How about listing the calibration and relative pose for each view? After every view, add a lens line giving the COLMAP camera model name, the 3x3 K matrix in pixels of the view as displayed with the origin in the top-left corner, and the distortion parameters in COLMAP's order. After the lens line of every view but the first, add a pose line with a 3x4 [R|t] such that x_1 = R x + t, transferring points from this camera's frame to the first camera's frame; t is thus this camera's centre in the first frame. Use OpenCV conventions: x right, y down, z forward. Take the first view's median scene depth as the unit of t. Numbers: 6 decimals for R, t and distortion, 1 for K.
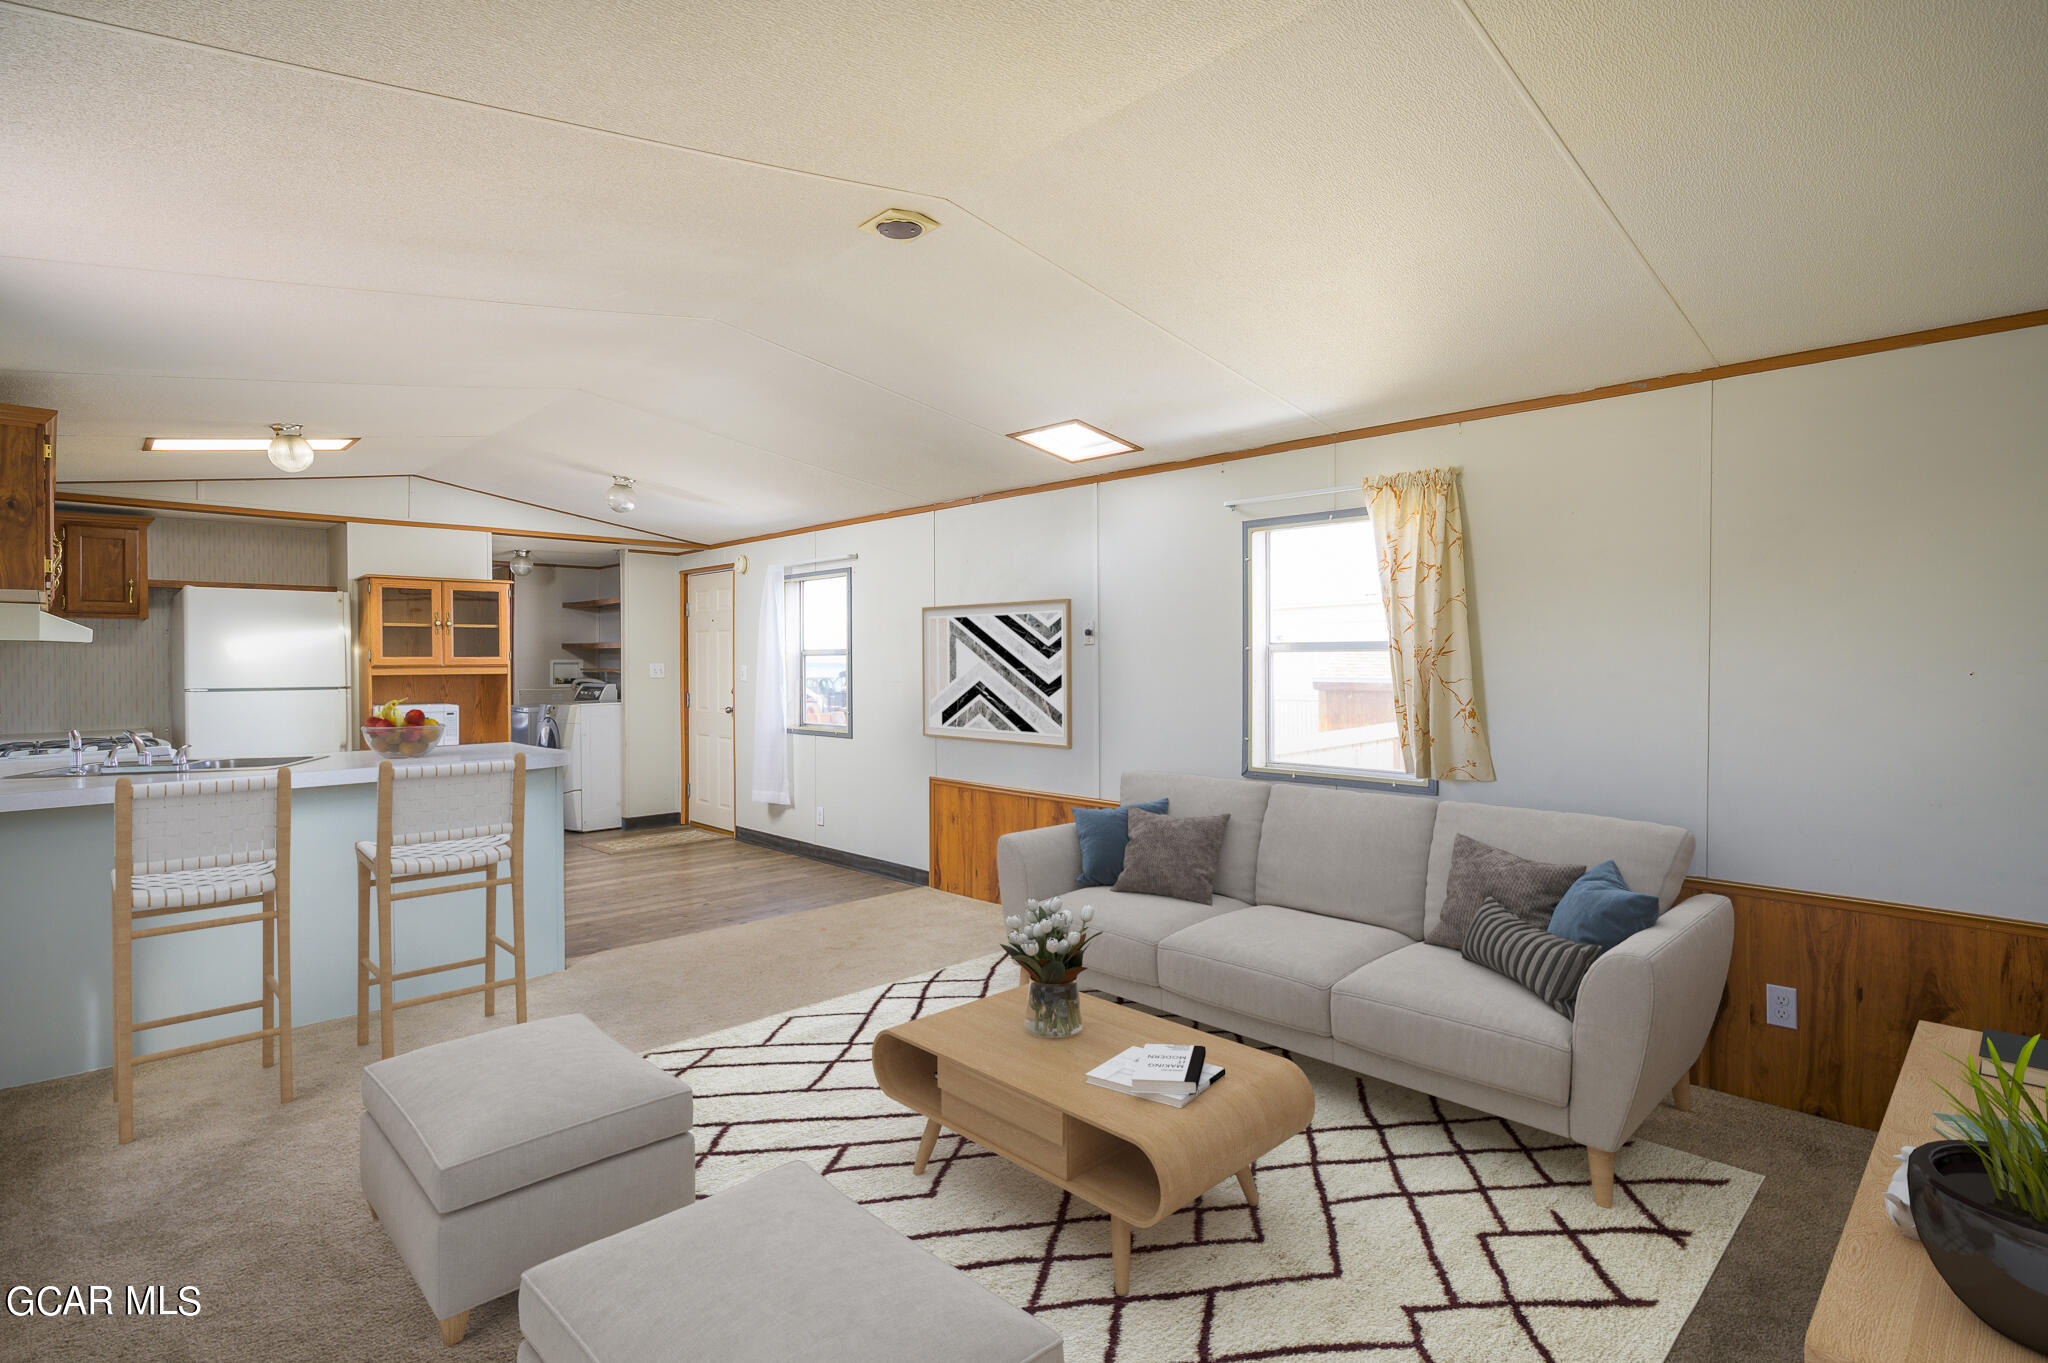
lens RADIAL K [[999.0, 0, 1009.2], [0, 999.0, 671.8], [0, 0, 1]] dist [0.004707, -0.000420]
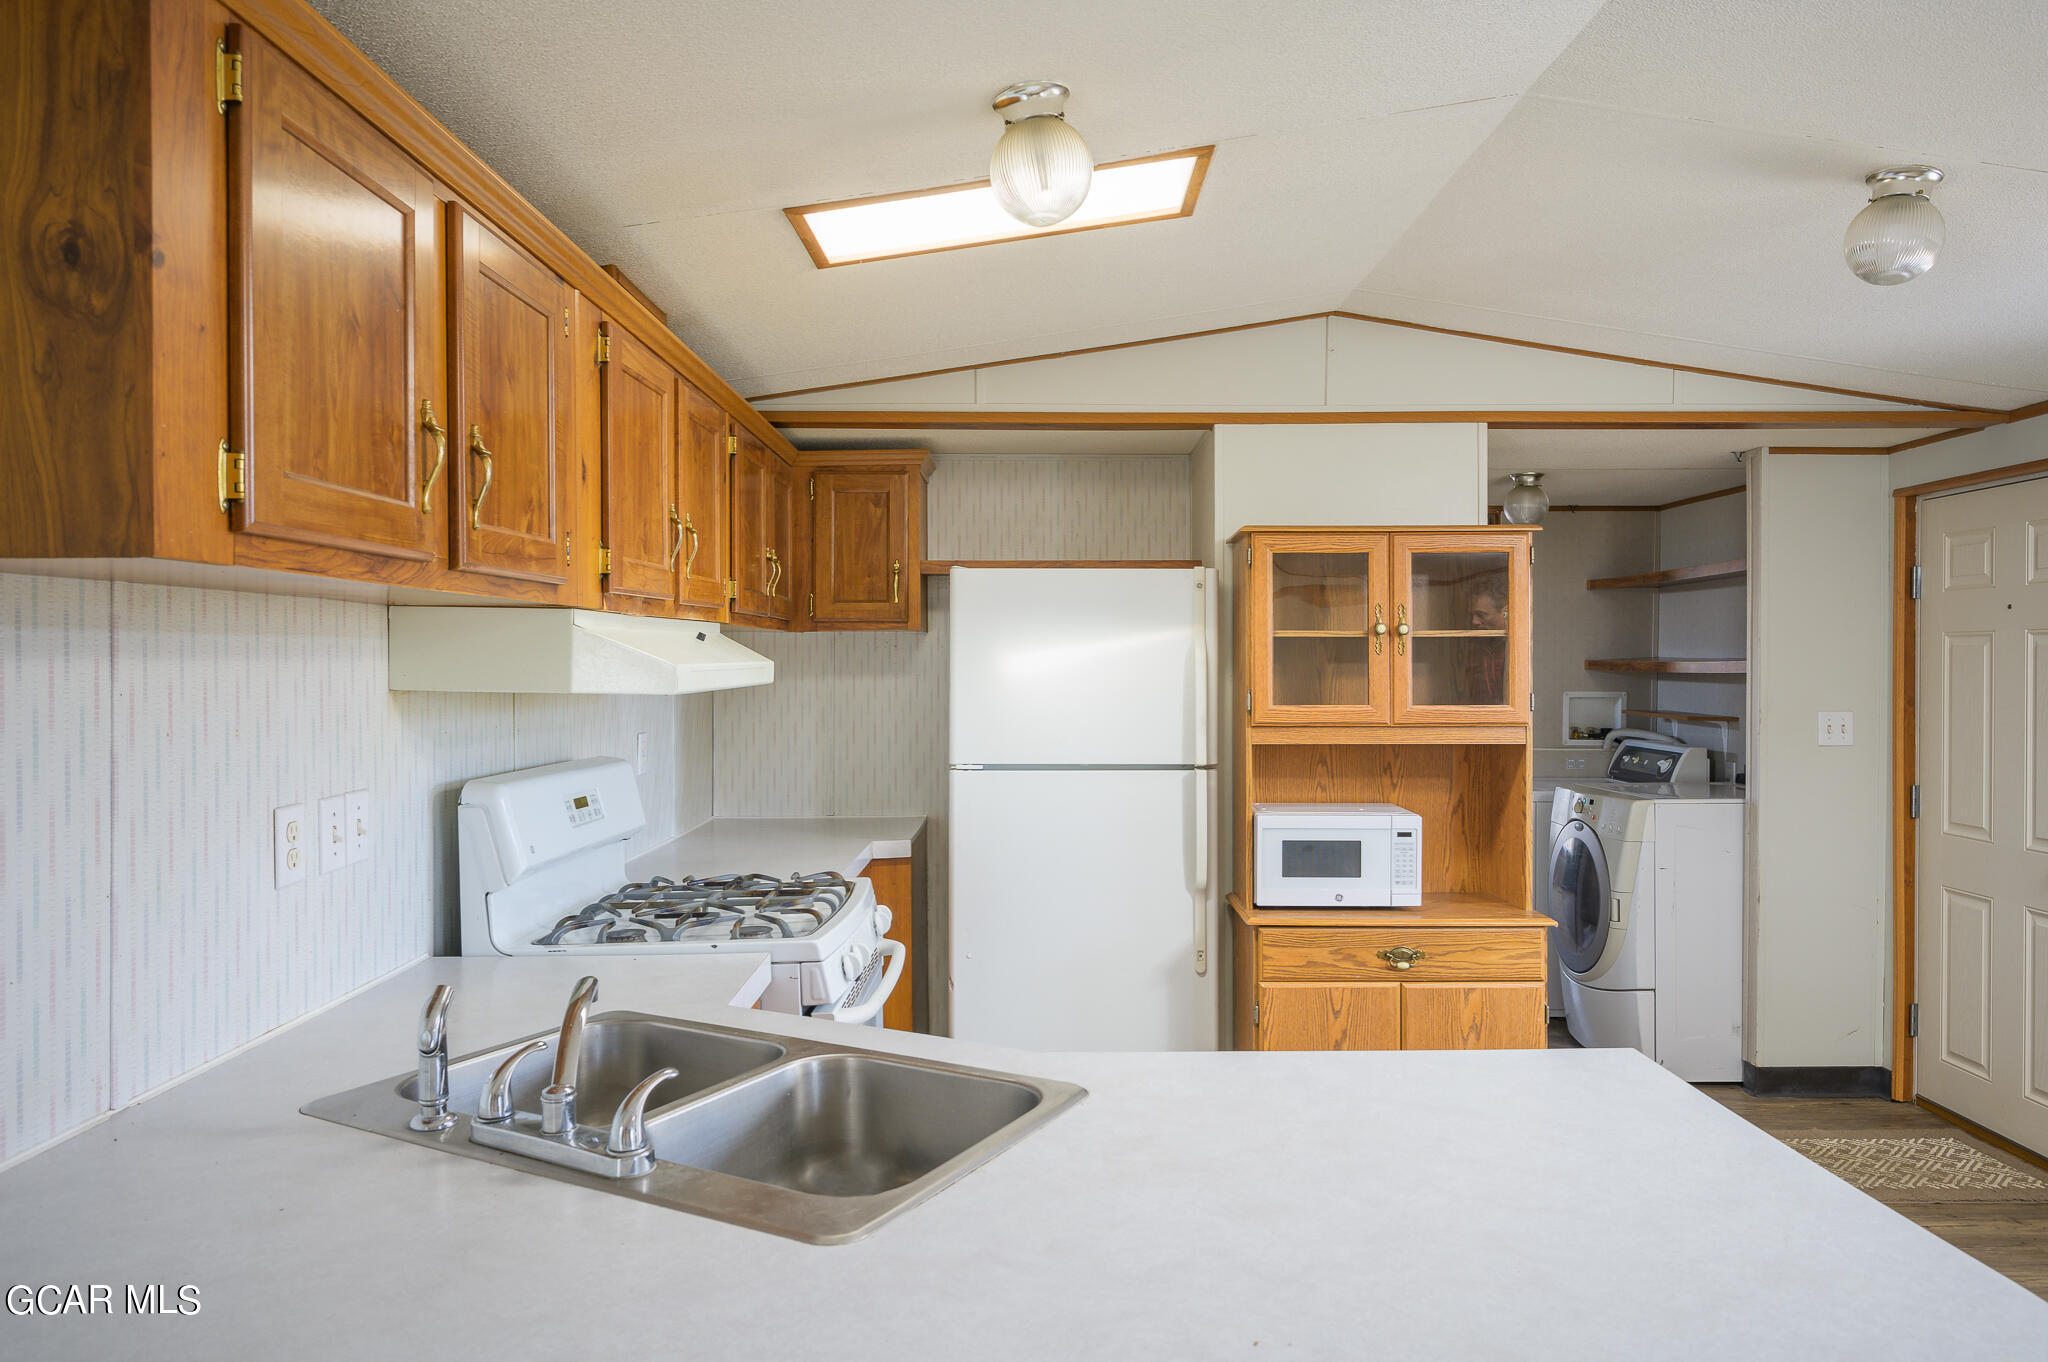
lens RADIAL K [[1304.7, 0, 1023.8], [0, 1304.7, 675.1], [0, 0, 1]] dist [-0.019544, 0.000355]
pose [[0.721493, 0.008296, -0.692372, -0.283867], [-0.010209, 0.999947, 0.001342, -0.026989], [0.692347, 0.006100, 0.721539, 0.471547]]
